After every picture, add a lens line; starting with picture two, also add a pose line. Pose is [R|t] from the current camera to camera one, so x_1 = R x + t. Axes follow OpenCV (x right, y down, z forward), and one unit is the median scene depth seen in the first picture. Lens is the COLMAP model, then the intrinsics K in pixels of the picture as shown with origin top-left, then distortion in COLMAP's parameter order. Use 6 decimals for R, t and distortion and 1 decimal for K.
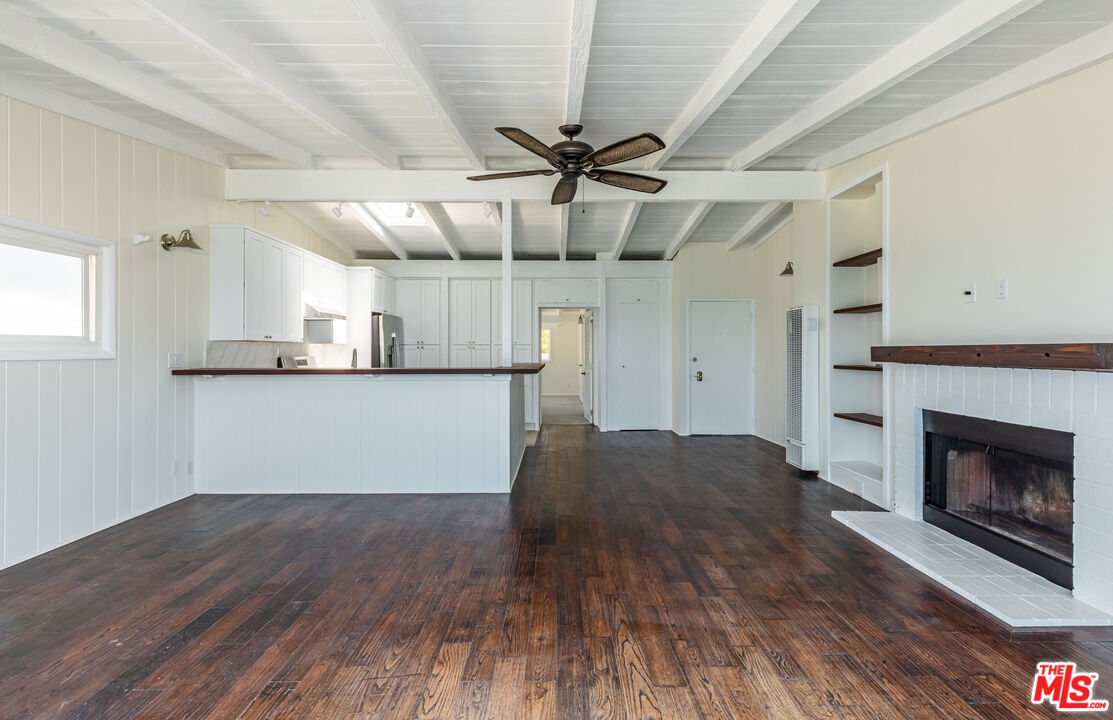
lens RADIAL K [[484.1, 0, 564.9], [0, 484.1, 355.6], [0, 0, 1]] dist [0.002819, -0.000186]
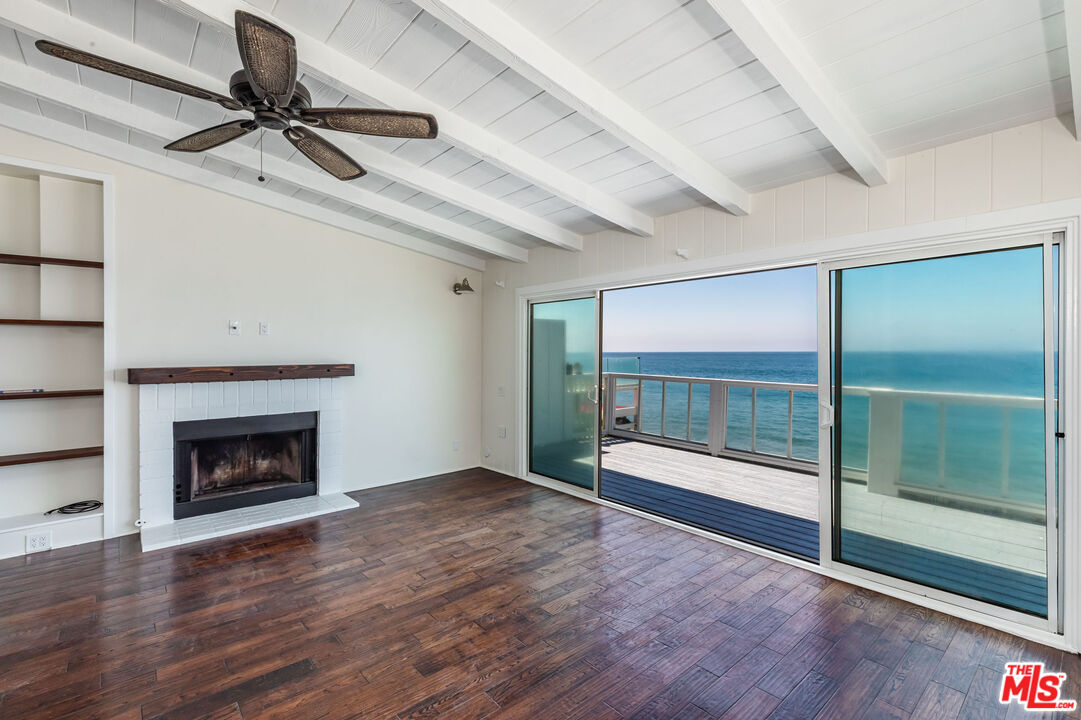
lens RADIAL K [[488.7, 0, 559.5], [0, 488.7, 351.6], [0, 0, 1]] dist [0.003119, 0.000120]
pose [[-0.651354, 0.007263, 0.758739, -0.888944], [0.015013, 0.999882, 0.003317, -0.055242], [-0.758625, 0.013552, -0.651386, 1.316367]]
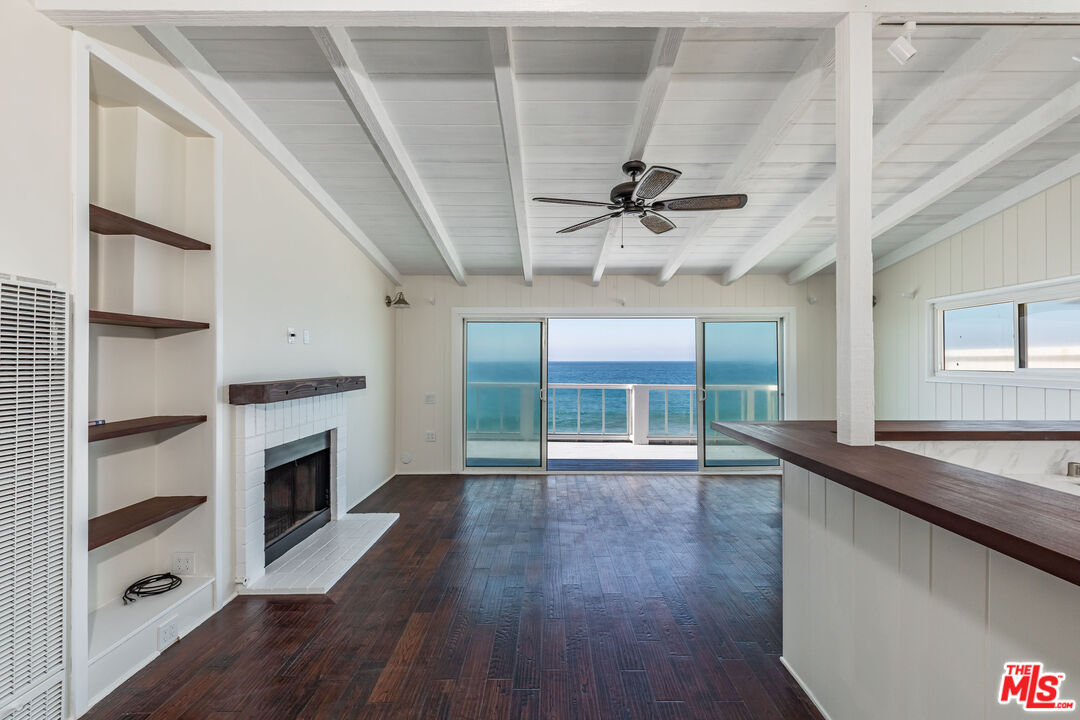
lens RADIAL K [[488.3, 0, 554.6], [0, 488.3, 355.0], [0, 0, 1]] dist [0.003119, 0.000120]
pose [[-0.999770, 0.002872, 0.021267, 0.179142], [0.002835, 0.999994, -0.001775, -0.081316], [-0.021272, -0.001714, -0.999772, 2.342781]]
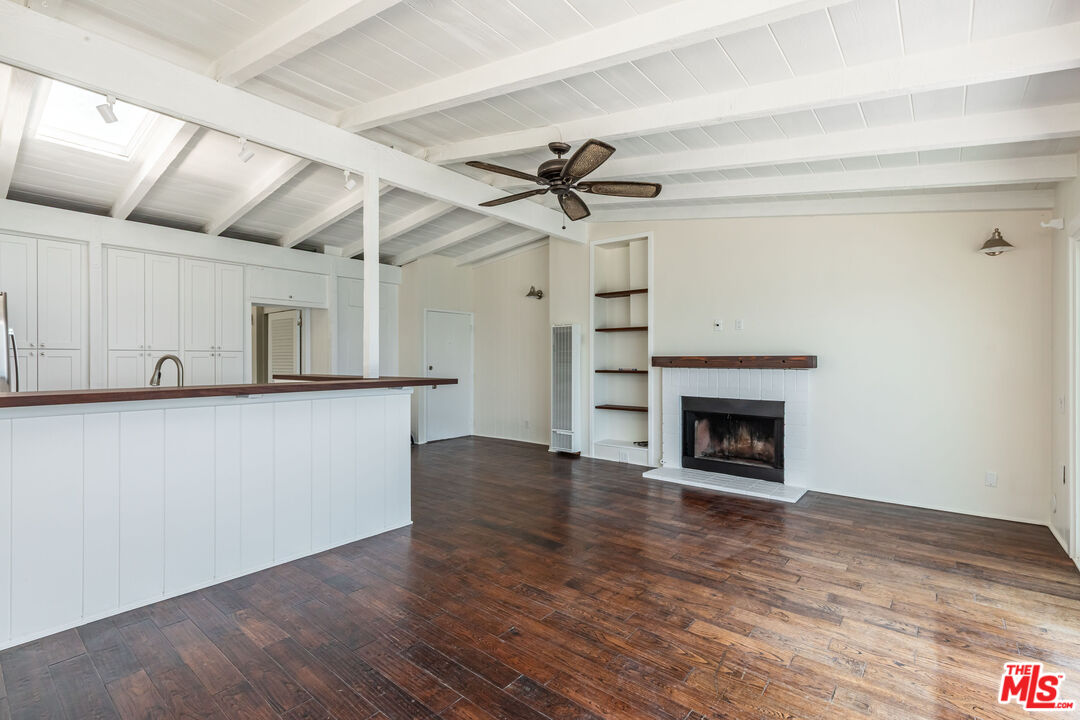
lens RADIAL K [[488.3, 0, 533.9], [0, 488.3, 370.4], [0, 0, 1]] dist [0.003119, 0.000120]
pose [[0.656797, -0.016372, 0.753889, -0.951863], [0.006578, 0.999851, 0.015982, -0.003725], [-0.754038, -0.005538, 0.656807, 0.401609]]
